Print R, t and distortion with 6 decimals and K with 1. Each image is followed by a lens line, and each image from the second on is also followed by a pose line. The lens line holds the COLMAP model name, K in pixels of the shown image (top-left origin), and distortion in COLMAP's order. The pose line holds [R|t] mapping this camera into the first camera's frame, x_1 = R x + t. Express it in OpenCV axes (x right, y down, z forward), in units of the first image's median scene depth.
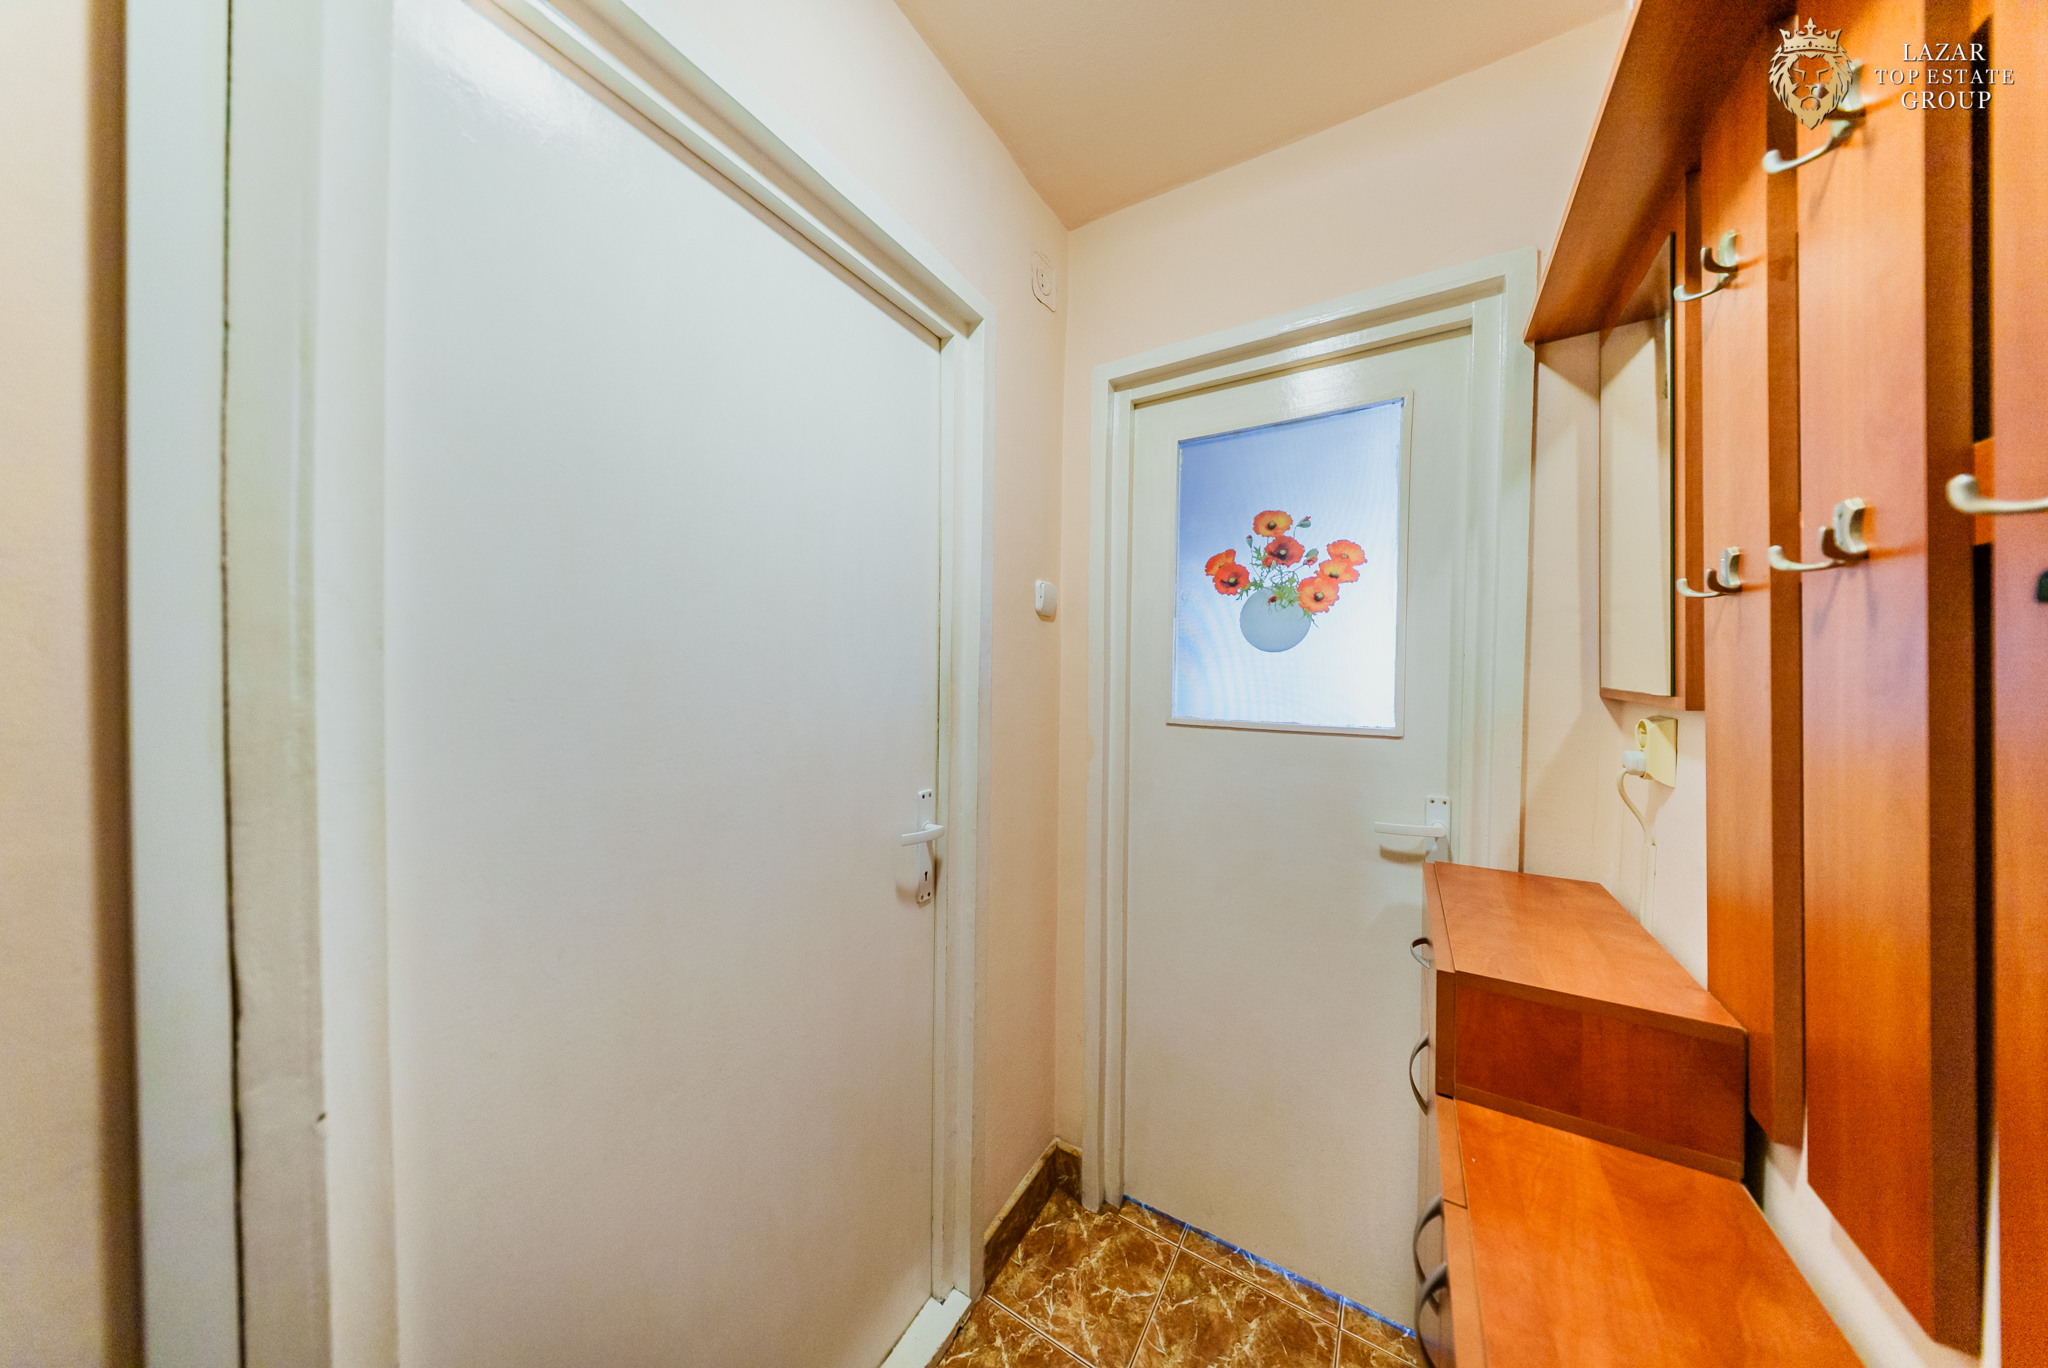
lens RADIAL K [[593.7, 0, 1028.5], [0, 593.7, 680.3], [0, 0, 1]] dist [-0.006513, -0.000498]
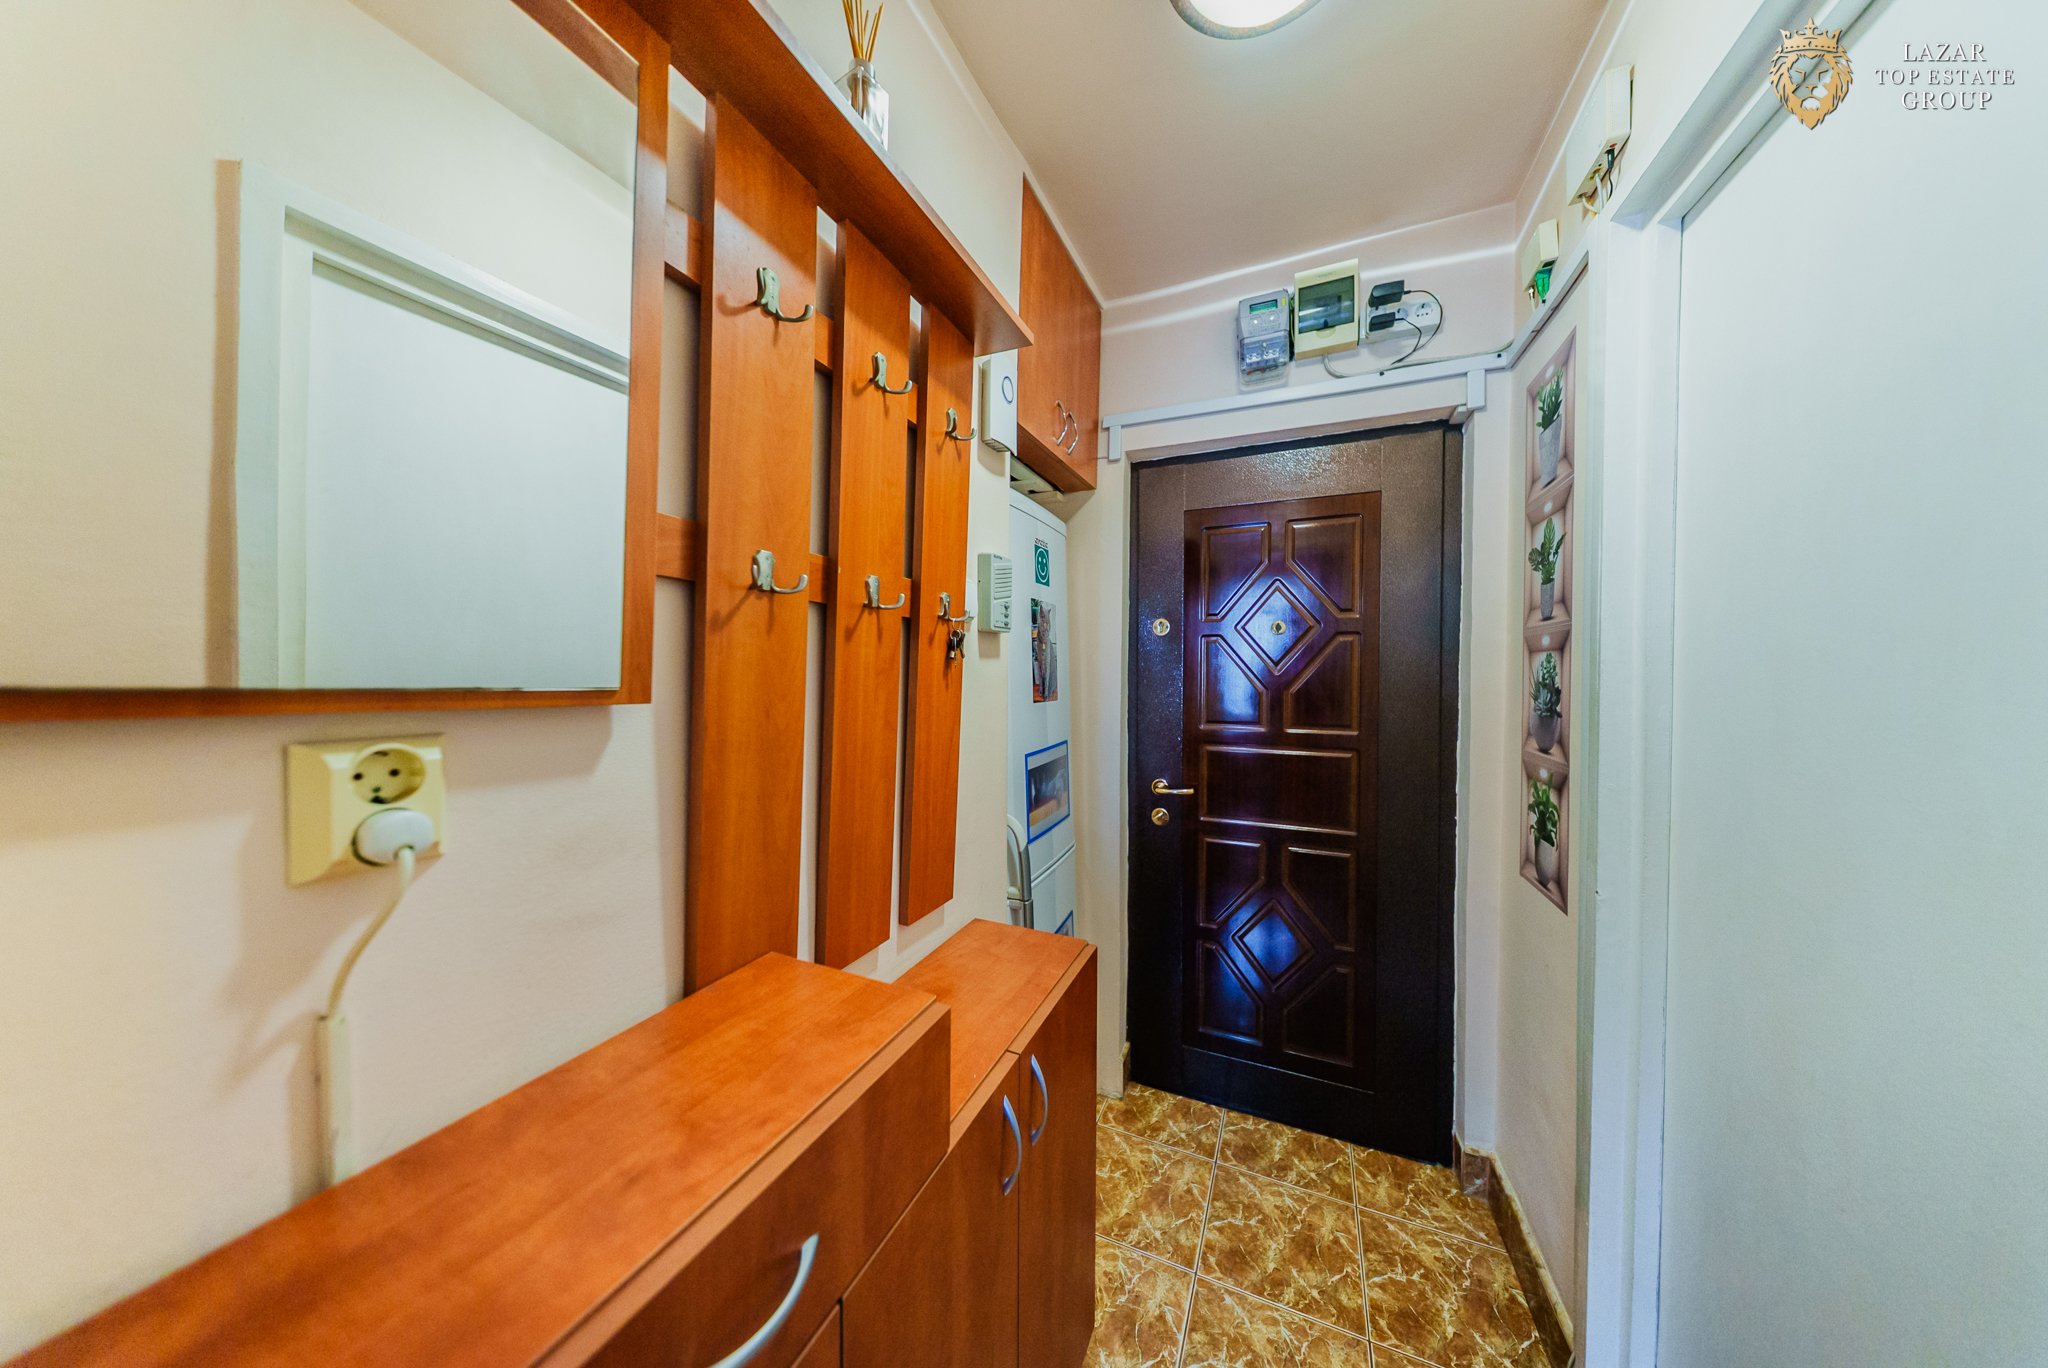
lens RADIAL K [[593.7, 0, 1021.9], [0, 593.7, 676.3], [0, 0, 1]] dist [-0.006513, -0.000498]
pose [[-0.992229, -0.005320, -0.124310, 0.950469], [-0.006354, 0.999948, 0.007918, 0.000426], [0.124261, 0.008646, -0.992212, 1.950059]]
